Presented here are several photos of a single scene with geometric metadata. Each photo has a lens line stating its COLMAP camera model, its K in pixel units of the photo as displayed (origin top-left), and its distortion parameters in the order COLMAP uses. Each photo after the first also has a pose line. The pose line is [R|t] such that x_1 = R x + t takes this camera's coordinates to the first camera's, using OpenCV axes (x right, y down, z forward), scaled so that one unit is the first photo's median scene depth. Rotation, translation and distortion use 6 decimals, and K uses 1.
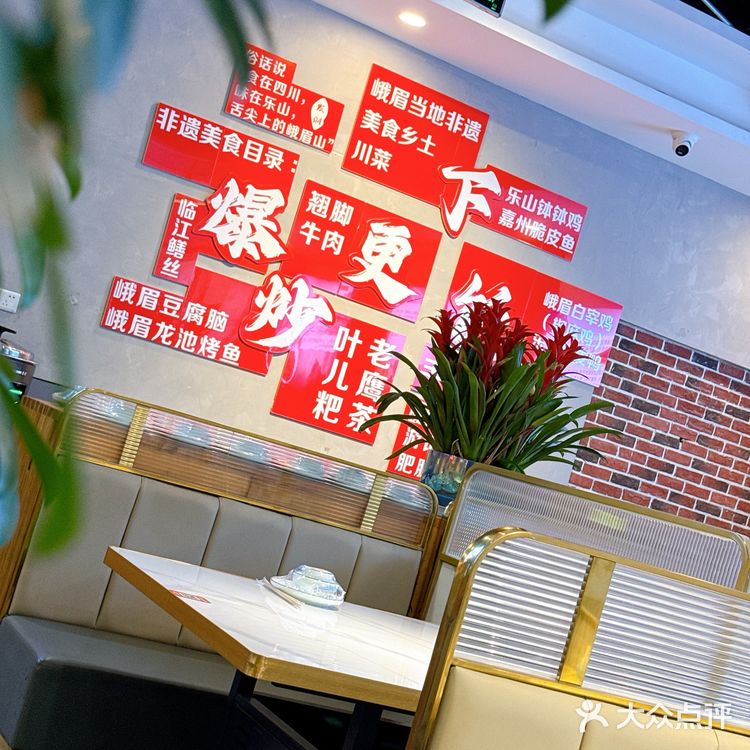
lens RADIAL K [[1386.1, 0, 372.9], [0, 1386.1, 372.9], [0, 0, 1]] dist [0.123891, 0.000000]
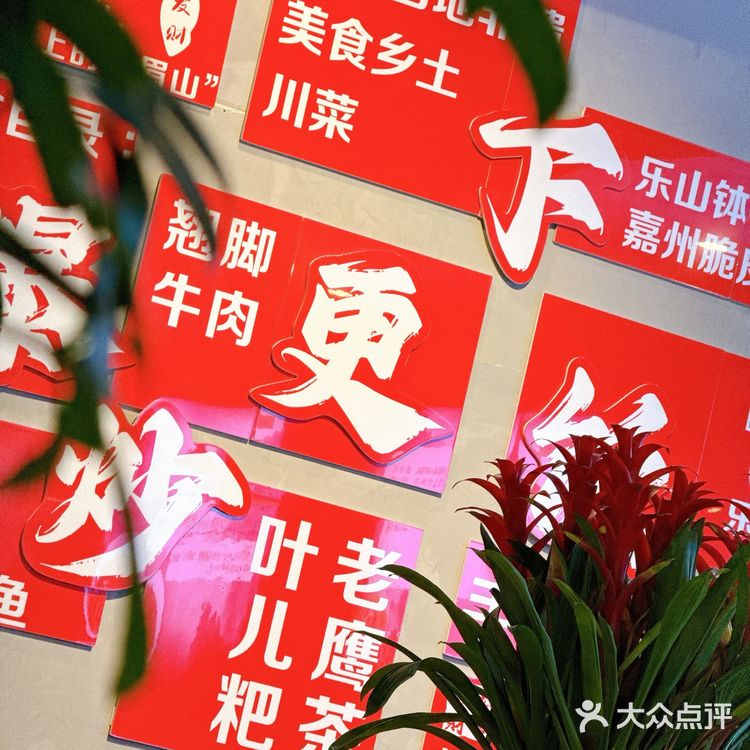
lens RADIAL K [[3566.3, 0, 374.9], [0, 3566.3, 374.2], [0, 0, 1]] dist [0.211045, 0.000000]
pose [[0.997479, -0.069706, 0.013276, -0.001336], [0.070483, 0.994933, -0.071701, 0.003257], [-0.008211, 0.072456, 0.997338, -0.074713]]
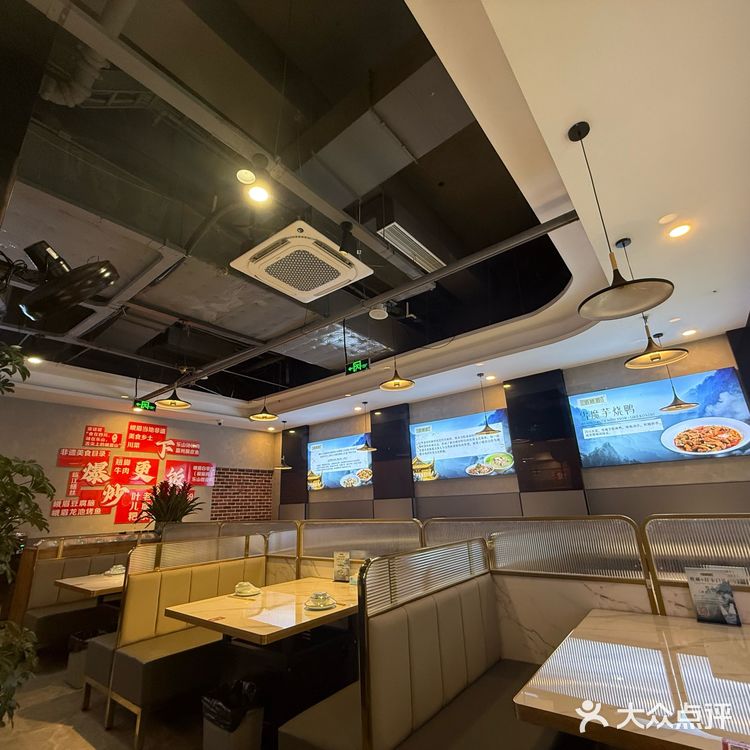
lens RADIAL K [[393.7, 0, 373.8], [0, 393.7, 372.8], [0, 0, 1]] dist [-0.004171, -0.001480]
pose [[0.856223, -0.176025, 0.485693, 0.074762], [0.274003, 0.951762, -0.138098, -0.018017], [-0.437956, 0.251324, 0.863152, -0.251355]]
